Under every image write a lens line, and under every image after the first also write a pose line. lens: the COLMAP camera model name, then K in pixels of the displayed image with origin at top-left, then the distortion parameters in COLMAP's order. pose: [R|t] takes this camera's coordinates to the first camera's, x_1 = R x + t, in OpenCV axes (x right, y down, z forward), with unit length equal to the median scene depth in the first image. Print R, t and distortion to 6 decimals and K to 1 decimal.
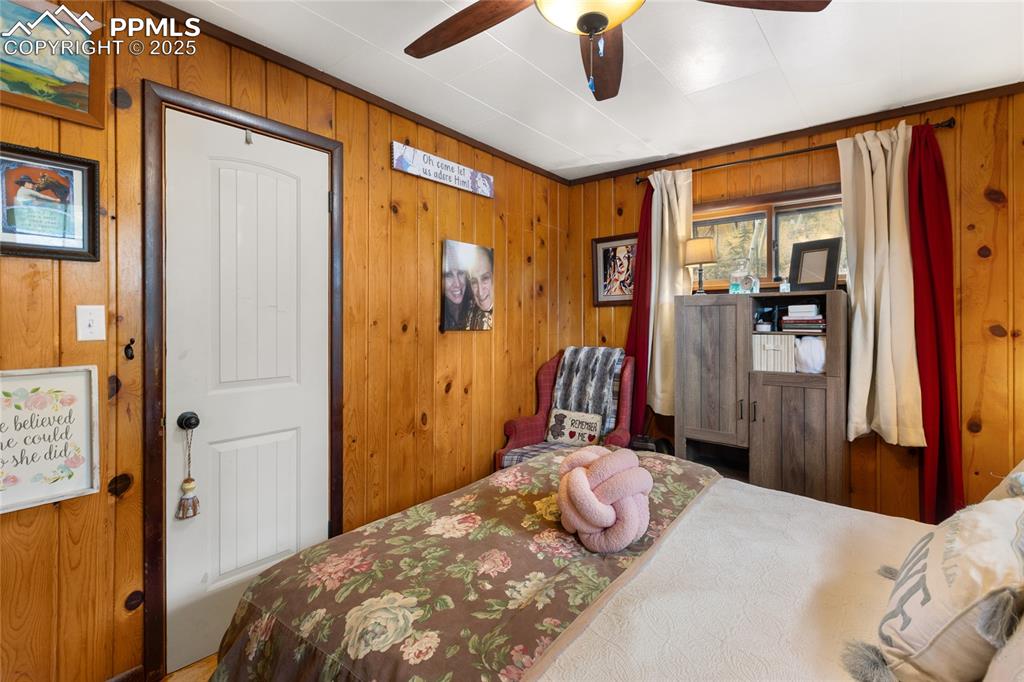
lens RADIAL K [[463.9, 0, 527.7], [0, 463.9, 319.8], [0, 0, 1]] dist [0.002141, 0.000152]
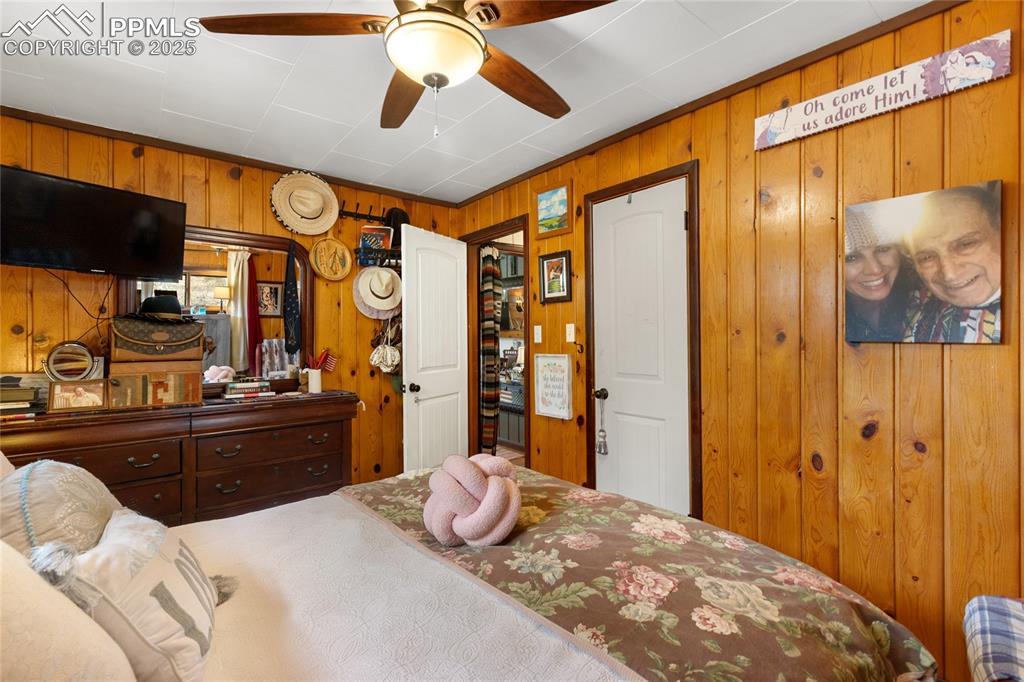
lens RADIAL K [[462.5, 0, 504.2], [0, 462.5, 334.7], [0, 0, 1]] dist [-0.000128, -0.000164]
pose [[-0.222250, -0.000334, -0.974990, 0.606780], [0.009254, 0.999954, -0.002452, 0.009389], [0.974946, -0.009567, -0.222237, 0.690233]]
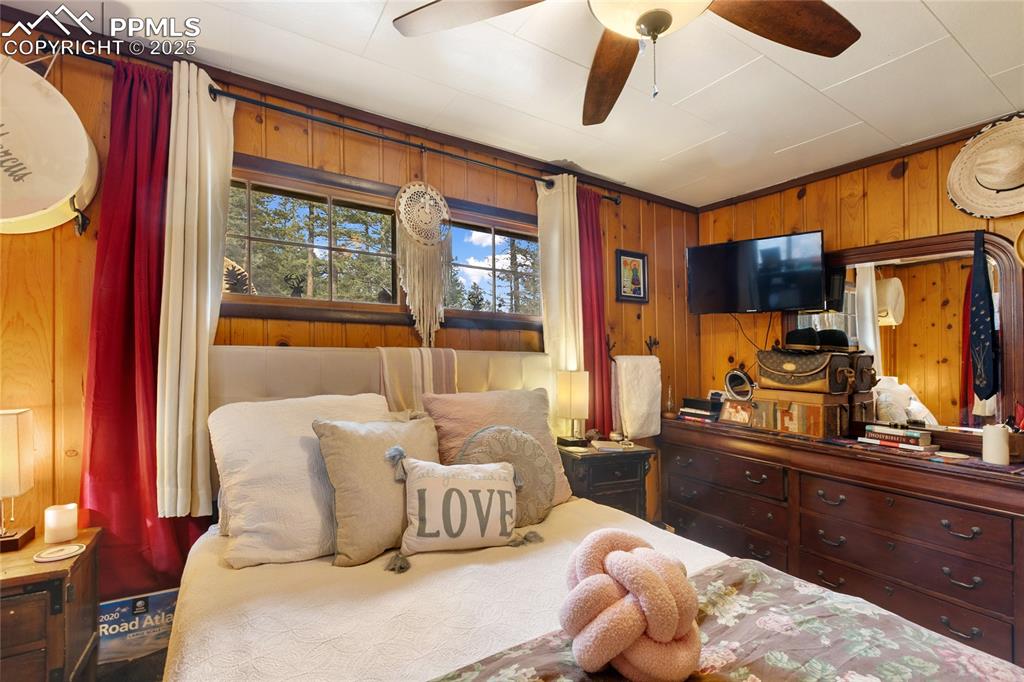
lens RADIAL K [[461.0, 0, 510.0], [0, 461.0, 354.2], [0, 0, 1]] dist [-0.002508, -0.001263]
pose [[-0.937702, -0.022047, 0.346741, 0.054217], [-0.026695, 0.999606, -0.008632, 0.001724], [-0.346414, -0.017351, -0.937921, 0.924969]]
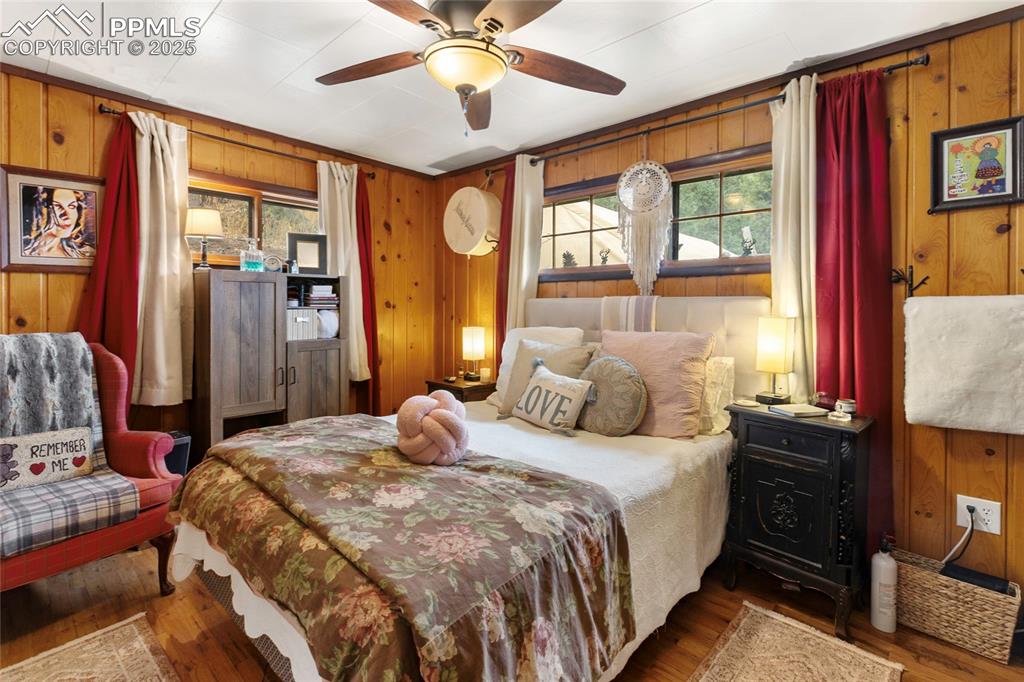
lens RADIAL K [[468.8, 0, 511.7], [0, 468.8, 306.3], [0, 0, 1]] dist [-0.000283, -0.000184]
pose [[0.082932, -0.008481, 0.996519, -0.623496], [-0.013911, 0.999857, 0.009667, 0.005112], [-0.996458, -0.014664, 0.082802, 0.357090]]
